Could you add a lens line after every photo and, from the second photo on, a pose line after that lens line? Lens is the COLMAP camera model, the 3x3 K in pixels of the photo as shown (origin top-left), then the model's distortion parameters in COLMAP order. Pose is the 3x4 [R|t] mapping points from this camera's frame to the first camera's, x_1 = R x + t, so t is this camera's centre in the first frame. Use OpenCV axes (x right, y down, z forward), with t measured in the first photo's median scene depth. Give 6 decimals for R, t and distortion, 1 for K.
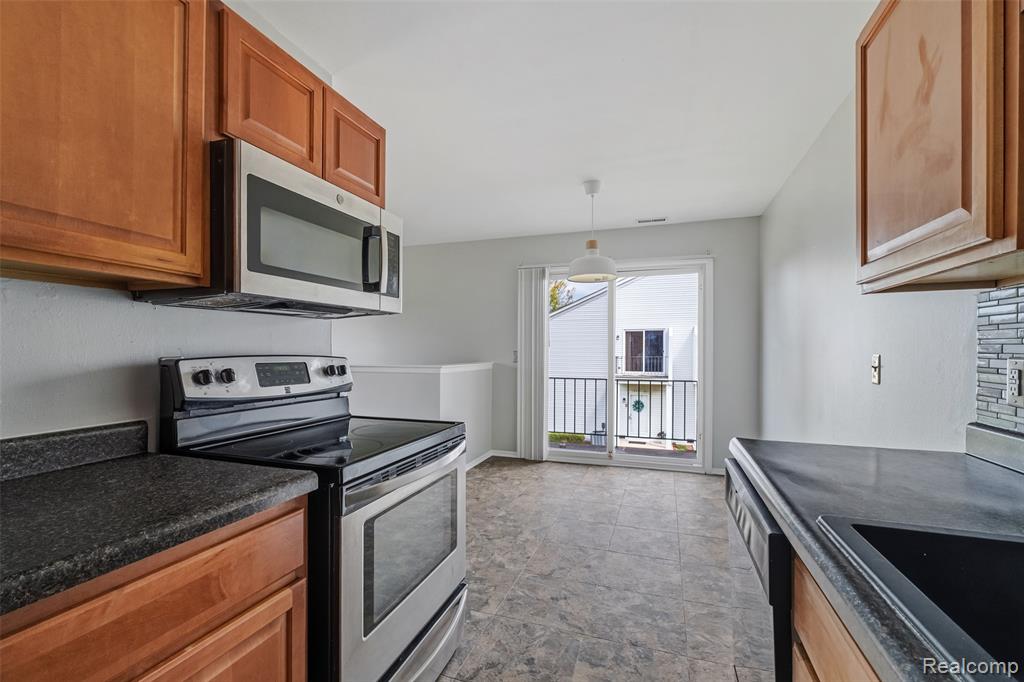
lens RADIAL K [[441.2, 0, 503.3], [0, 441.2, 347.6], [0, 0, 1]] dist [-0.003490, 0.000864]
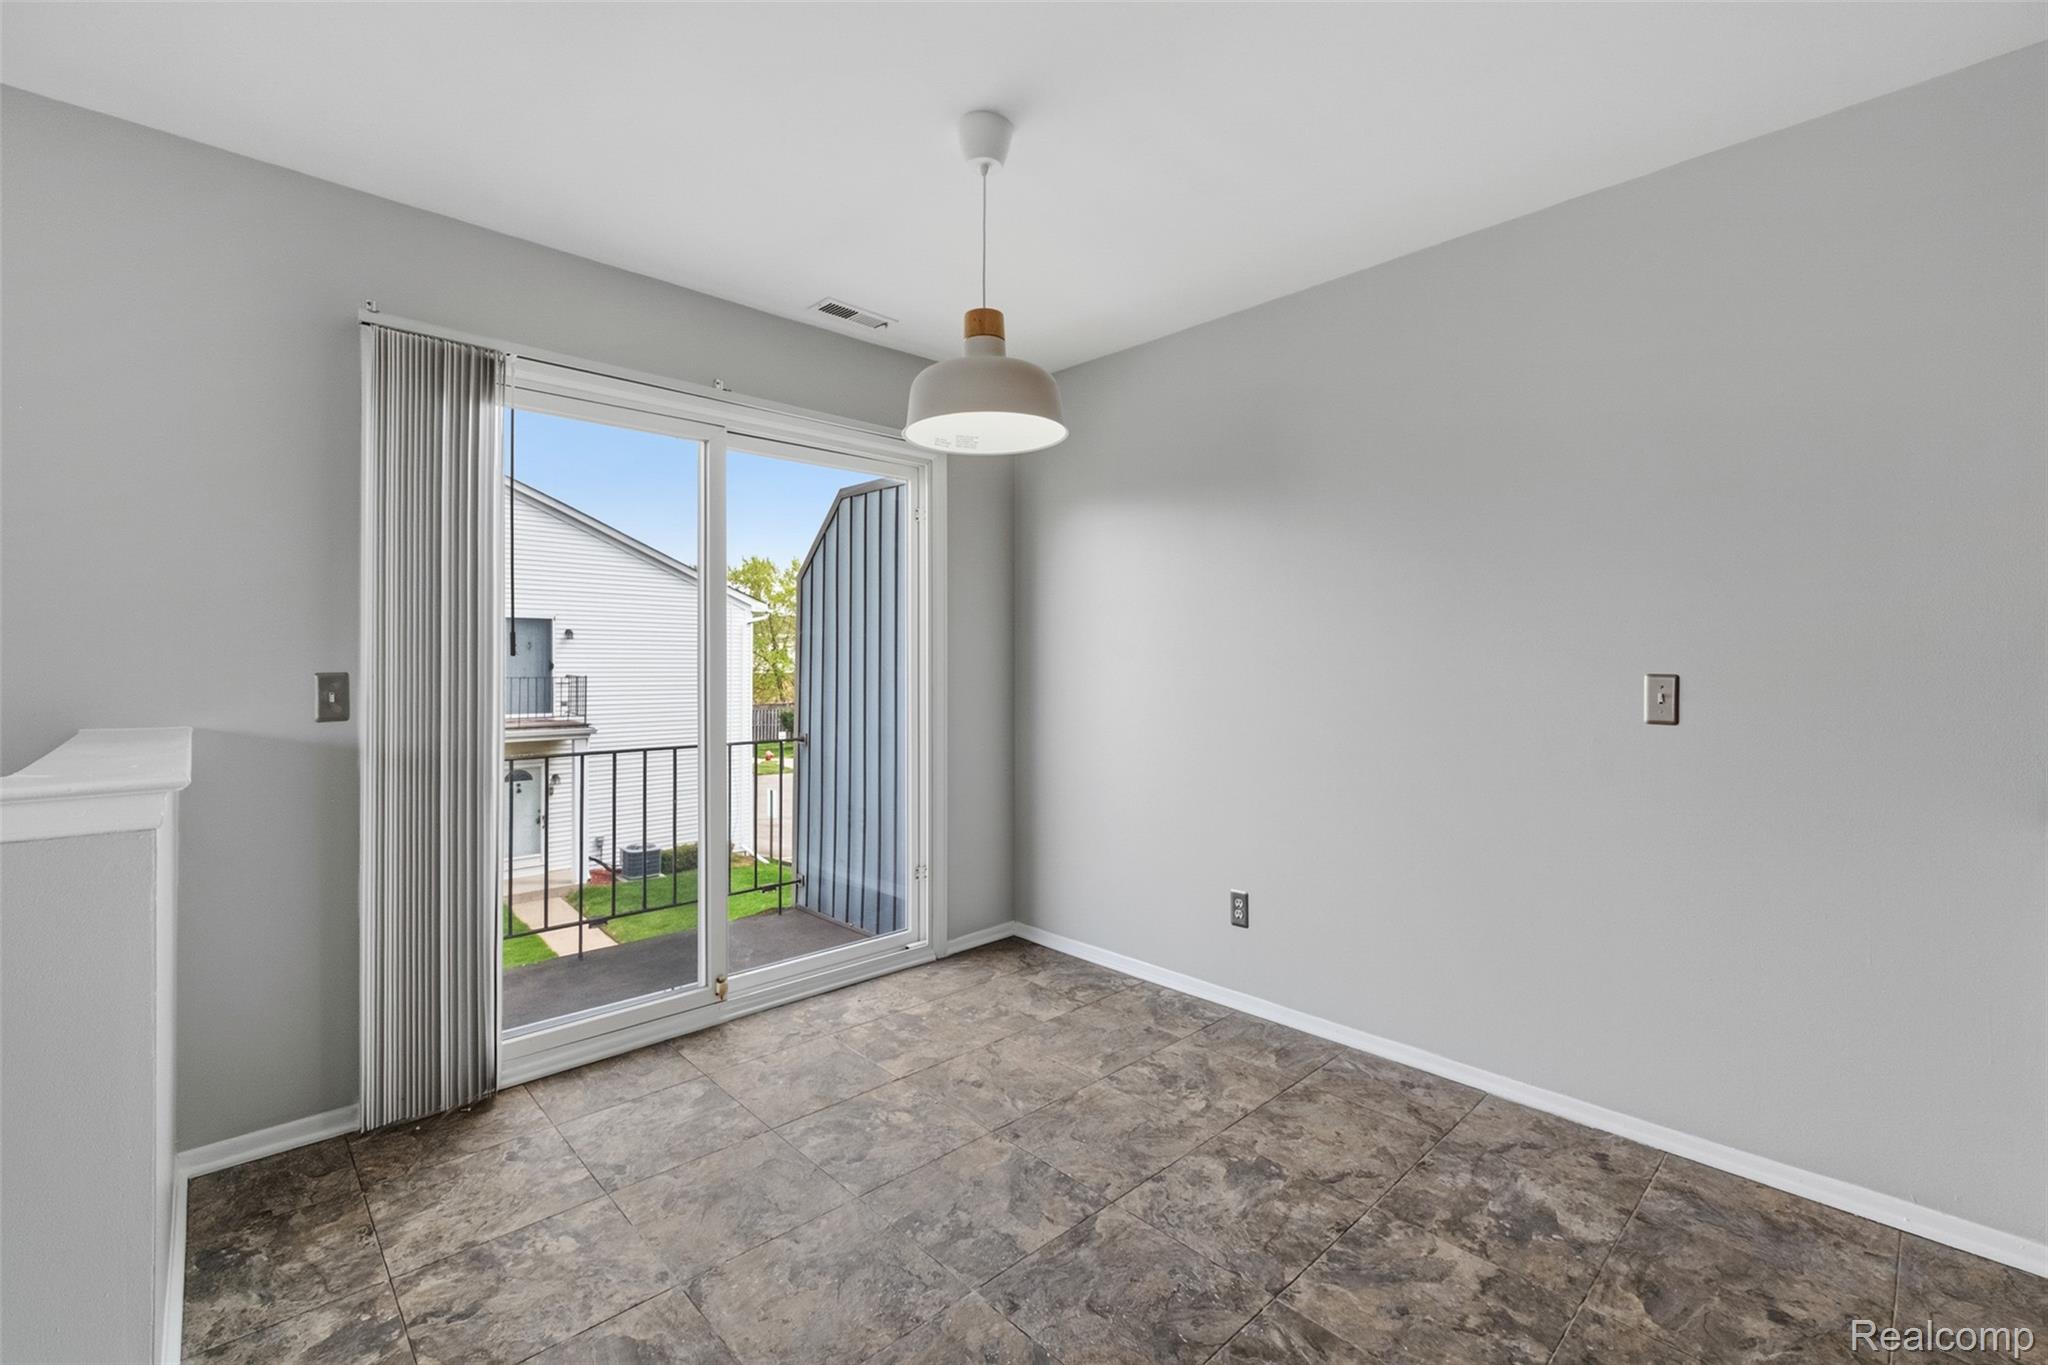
lens RADIAL K [[882.3, 0, 1054.3], [0, 882.3, 656.0], [0, 0, 1]] dist [-0.003490, 0.000864]
pose [[0.453391, 0.002038, 0.891309, -0.254428], [0.001864, 0.999993, -0.003235, -0.001142], [-0.891310, 0.003129, 0.453384, 0.536029]]
